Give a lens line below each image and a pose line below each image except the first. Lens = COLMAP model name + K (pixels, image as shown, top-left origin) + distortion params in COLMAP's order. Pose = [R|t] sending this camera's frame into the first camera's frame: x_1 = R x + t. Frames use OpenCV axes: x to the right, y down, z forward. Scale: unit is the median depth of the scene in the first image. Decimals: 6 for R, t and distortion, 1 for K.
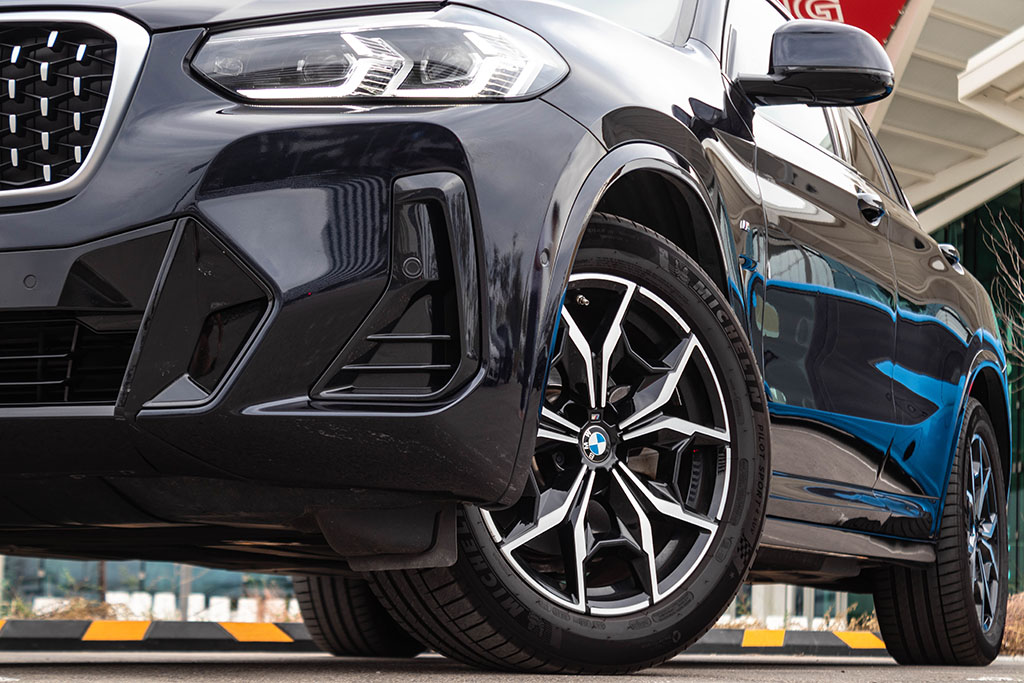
lens RADIAL K [[2316.1, 0, 512.0], [0, 2316.1, 341.5], [0, 0, 1]] dist [0.087603, 0.324691]
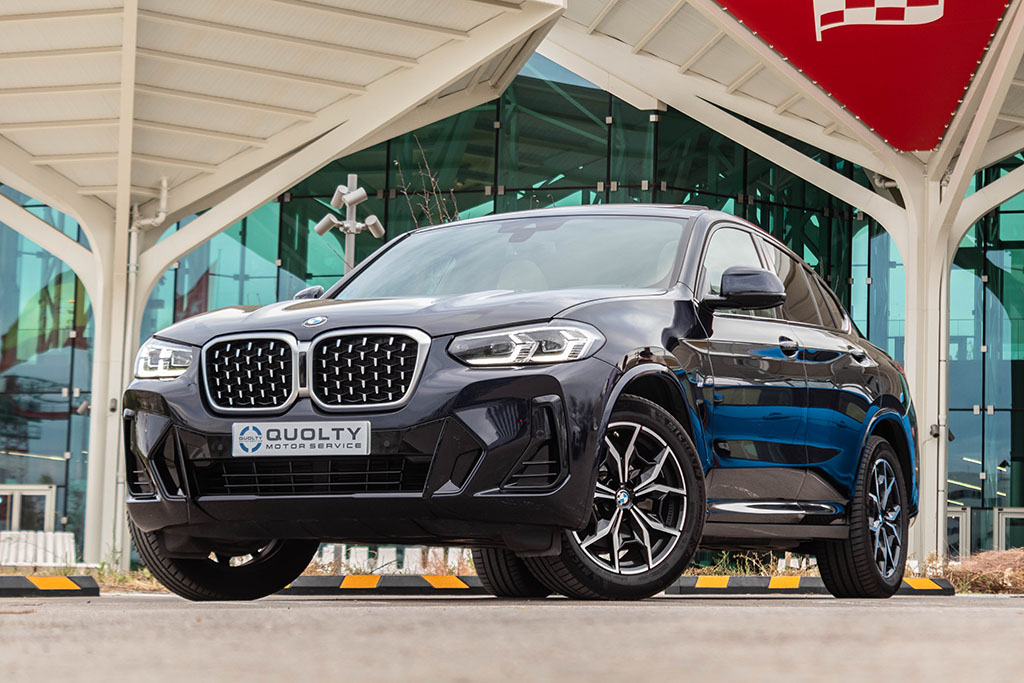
lens RADIAL K [[2578.1, 0, 506.4], [0, 2578.1, 307.4], [0, 0, 1]] dist [0.098223, 0.177904]
pose [[0.998209, -0.017189, -0.057308, 0.069717], [0.018341, 0.999639, 0.019631, -0.191715], [0.056950, -0.020647, 0.998164, -1.499548]]
